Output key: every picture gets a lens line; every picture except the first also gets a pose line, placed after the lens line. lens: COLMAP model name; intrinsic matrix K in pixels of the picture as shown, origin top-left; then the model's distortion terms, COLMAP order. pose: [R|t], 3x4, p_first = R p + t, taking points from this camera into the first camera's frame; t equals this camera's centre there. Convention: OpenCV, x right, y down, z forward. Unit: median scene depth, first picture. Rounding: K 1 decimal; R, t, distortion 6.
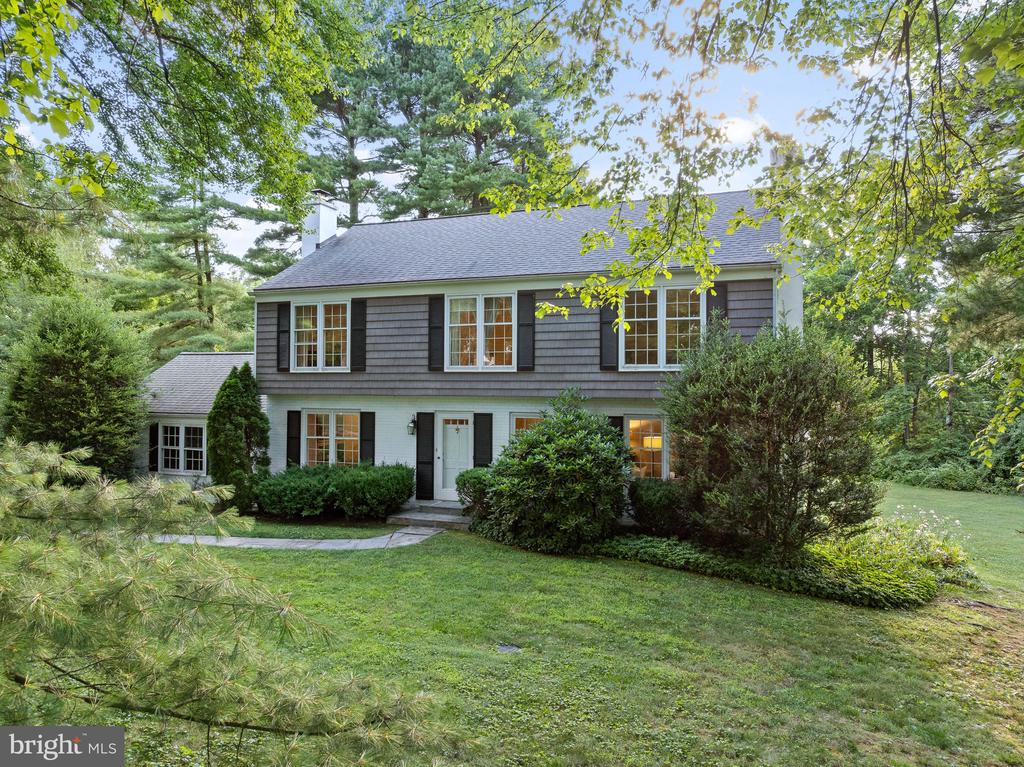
lens RADIAL K [[720.5, 0, 512.0], [0, 720.5, 383.5], [0, 0, 1]] dist [-0.037876, -0.000801]
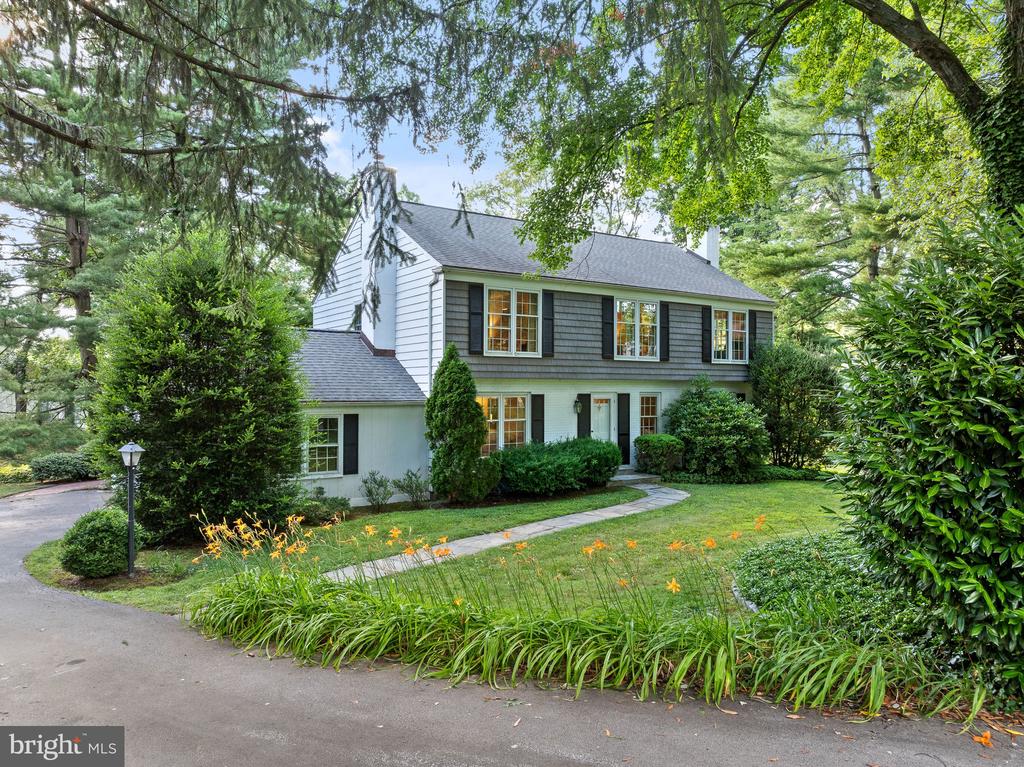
lens RADIAL K [[720.5, 0, 512.0], [0, 720.5, 383.5], [0, 0, 1]] dist [-0.037876, -0.000801]
pose [[0.582989, -0.006576, 0.812453, -1.146269], [-0.017487, 0.999634, 0.020639, 0.001530], [-0.812292, -0.026240, 0.582661, 0.411308]]
